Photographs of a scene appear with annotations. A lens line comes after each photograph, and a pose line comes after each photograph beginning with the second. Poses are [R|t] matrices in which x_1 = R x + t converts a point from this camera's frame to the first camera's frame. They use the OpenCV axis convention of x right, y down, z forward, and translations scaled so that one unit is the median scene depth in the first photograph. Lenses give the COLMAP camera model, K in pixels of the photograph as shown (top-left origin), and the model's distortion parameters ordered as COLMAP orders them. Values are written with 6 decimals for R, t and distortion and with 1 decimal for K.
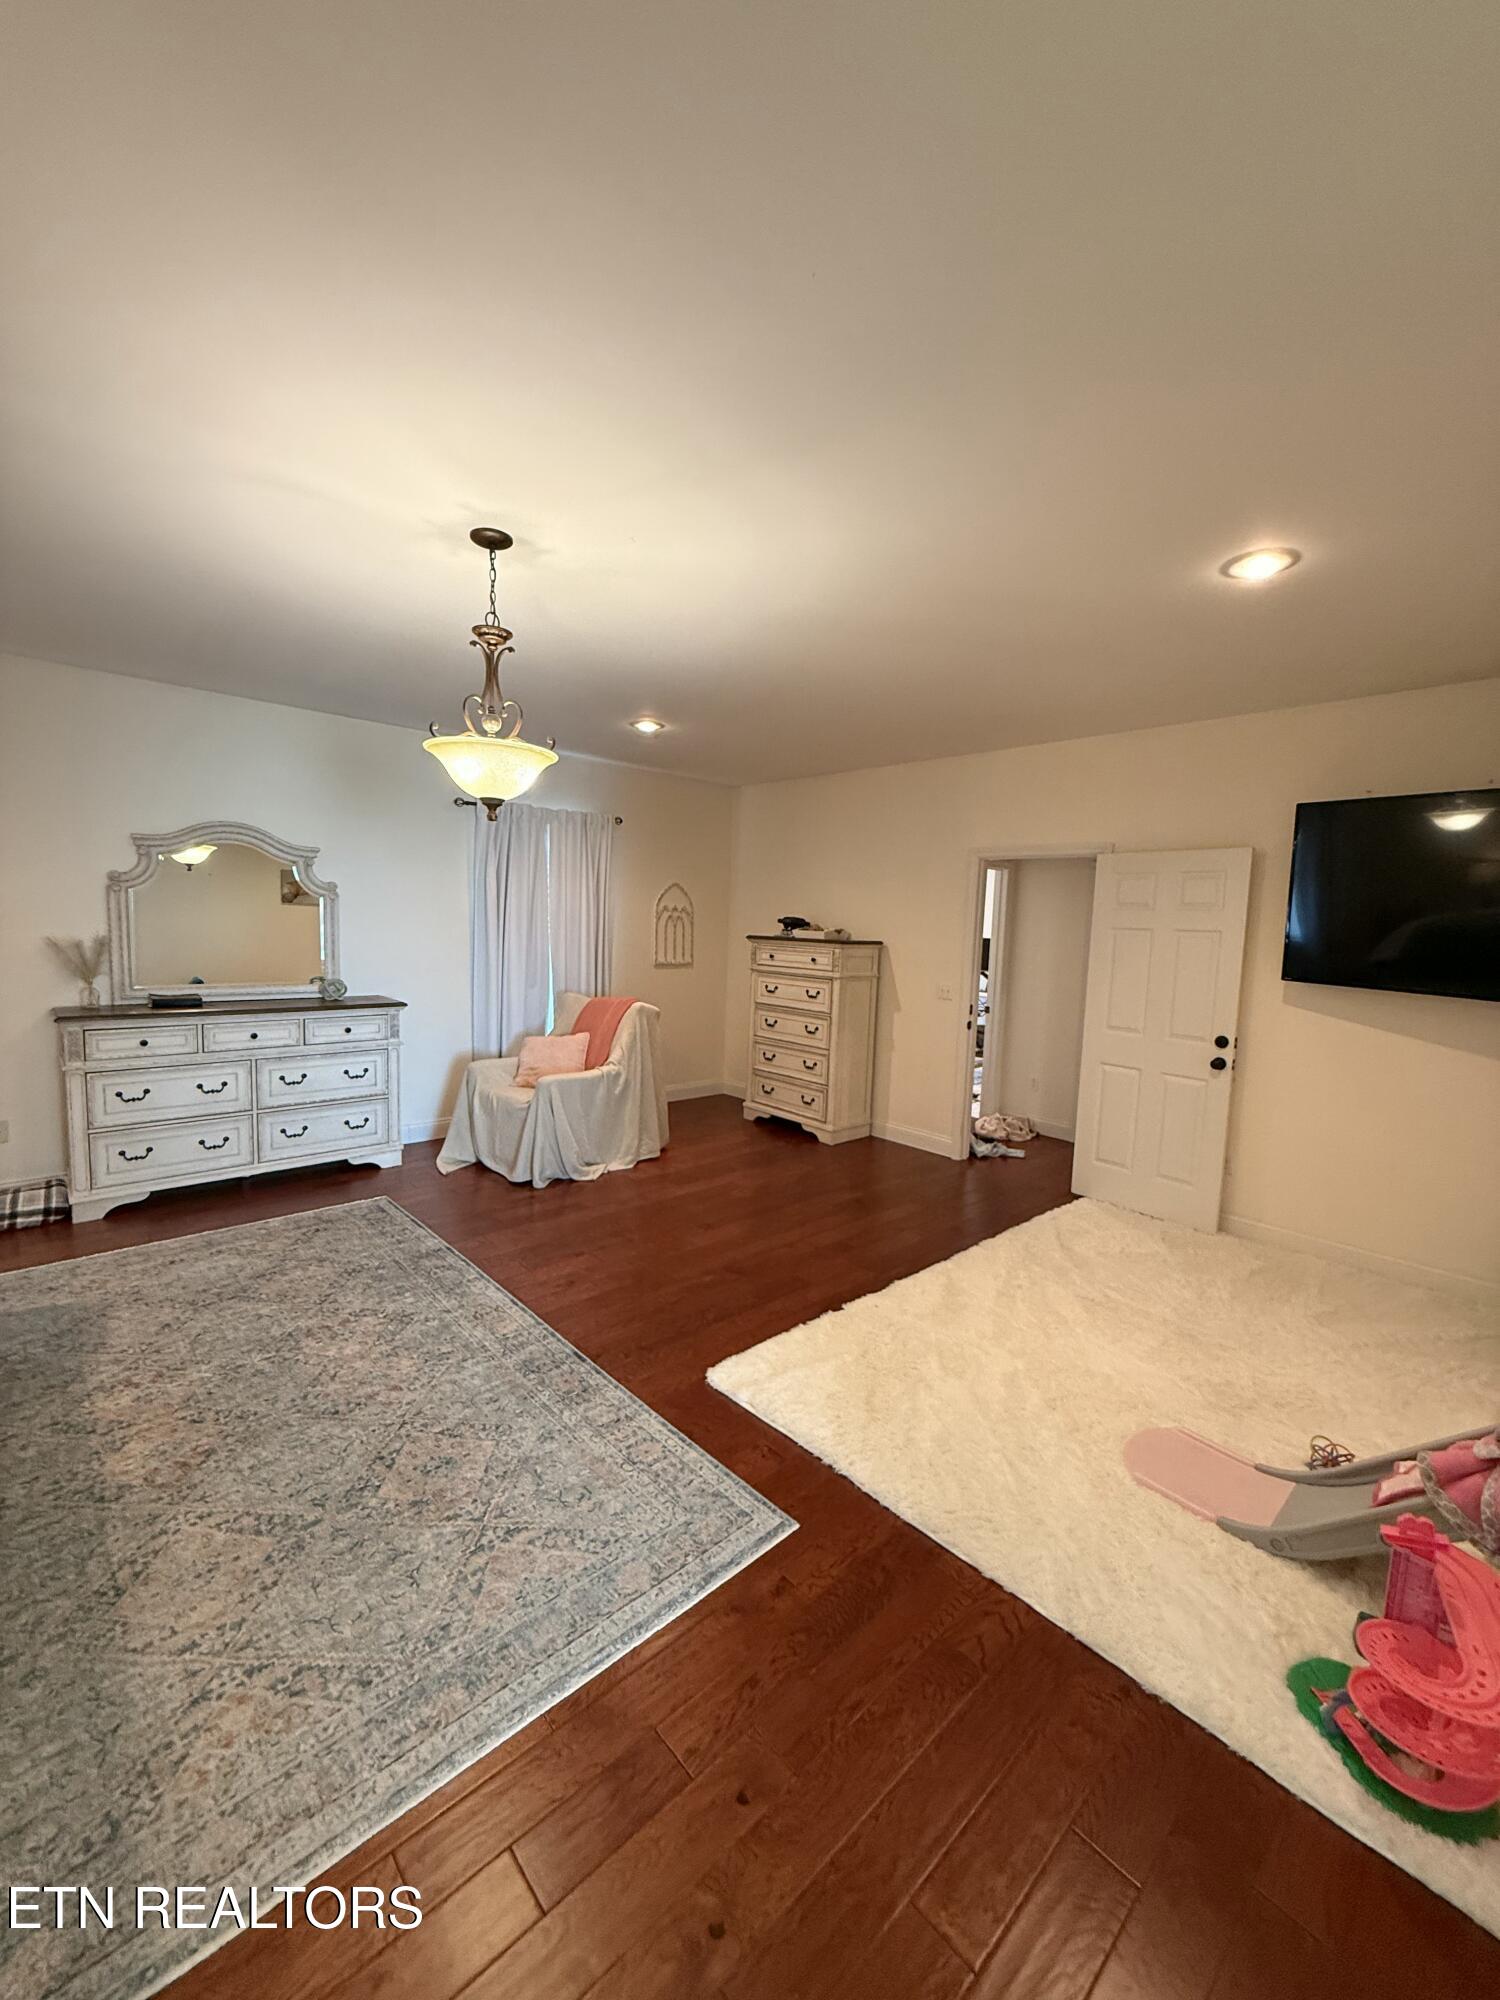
lens RADIAL K [[795.7, 0, 752.7], [0, 795.7, 997.9], [0, 0, 1]] dist [-0.000465, 0.000012]
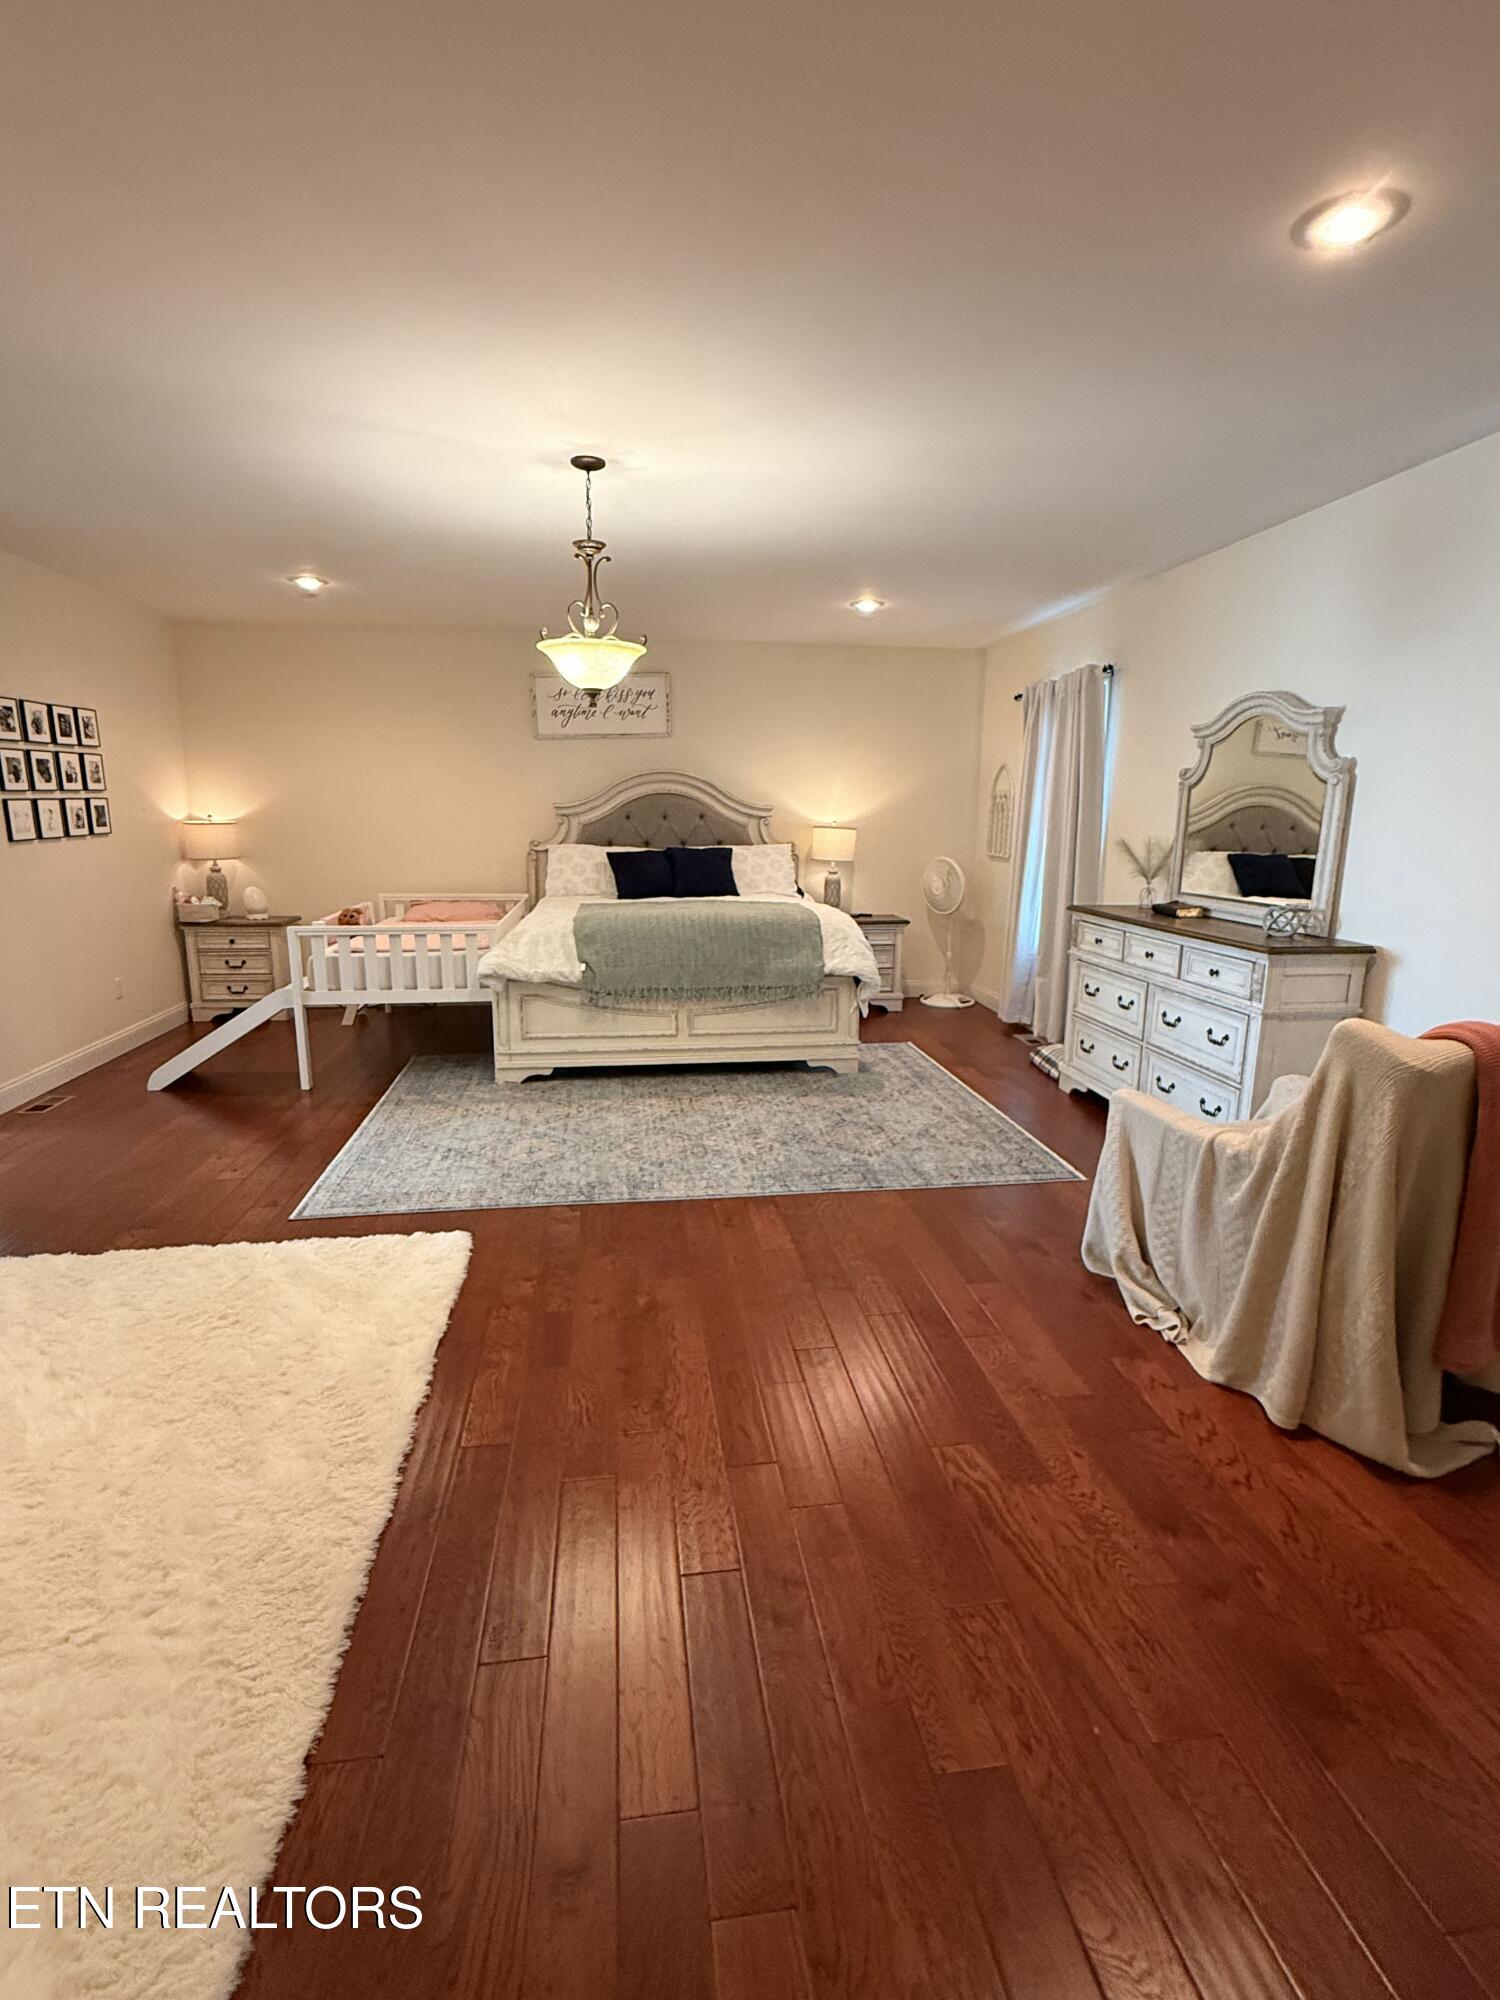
lens RADIAL K [[952.7, 0, 750.0], [0, 952.7, 1000.0], [0, 0, 1]] dist [0.000179, -0.000183]
pose [[-0.564838, 0.122140, -0.816112, 0.637005], [-0.113427, 0.968107, 0.223391, -0.119484], [0.817369, 0.218749, -0.532970, 1.712427]]
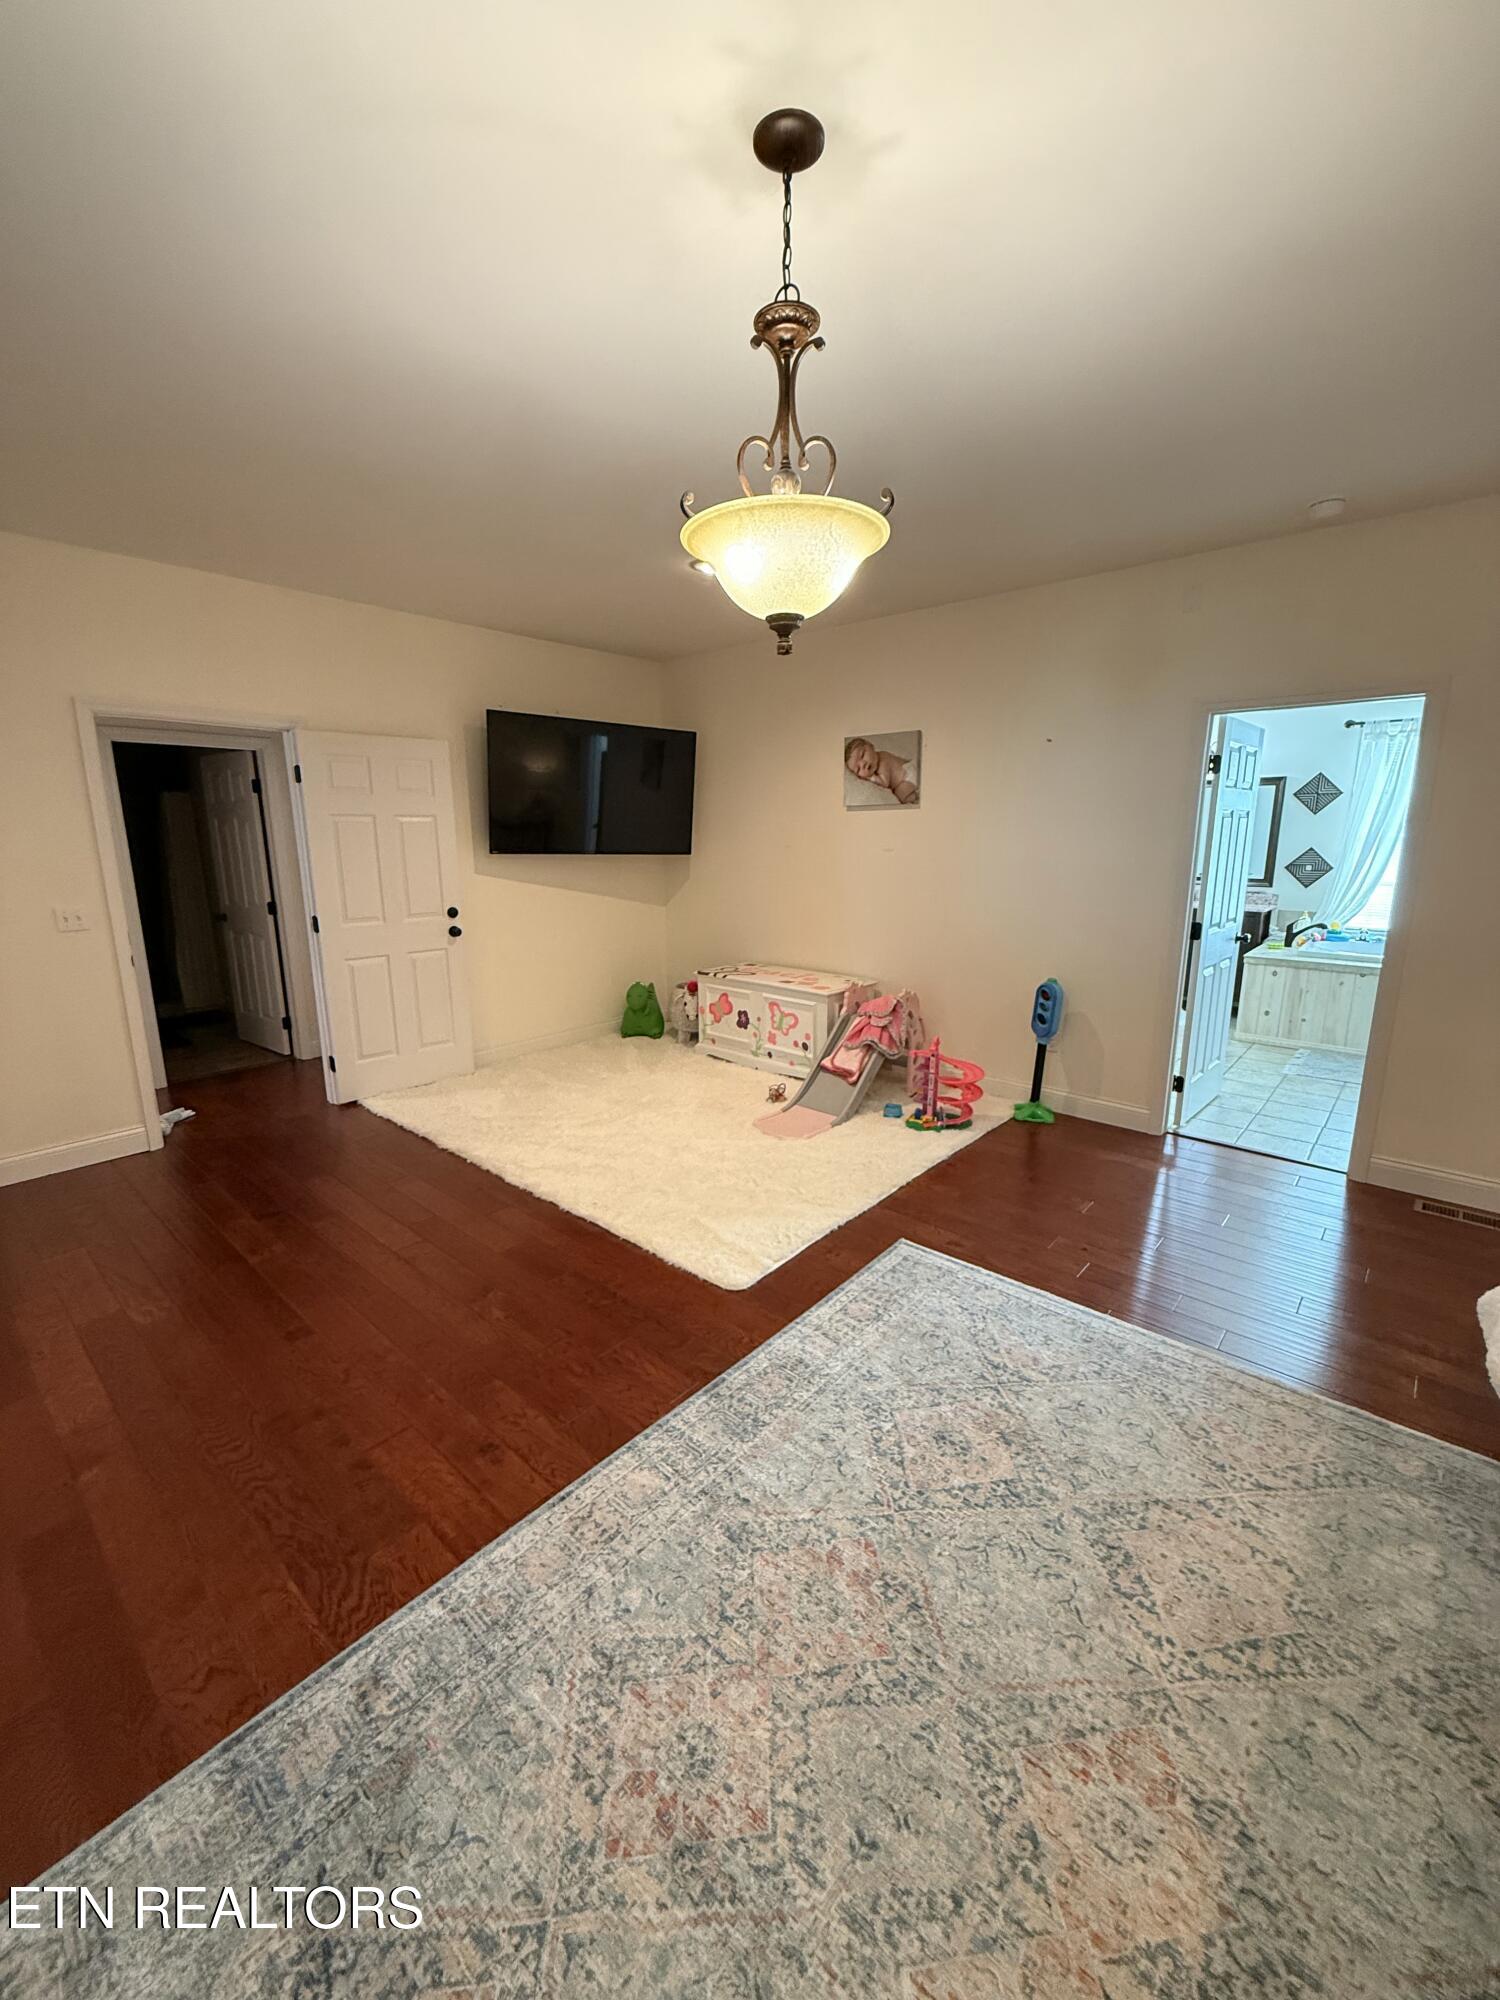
lens RADIAL K [[795.7, 0, 752.7], [0, 795.7, 997.9], [0, 0, 1]] dist [-0.000465, 0.000012]
pose [[-0.106730, -0.240116, 0.964859, -0.832257], [0.097610, 0.963184, 0.250496, -0.099925], [-0.989485, 0.120916, -0.079362, 0.924334]]
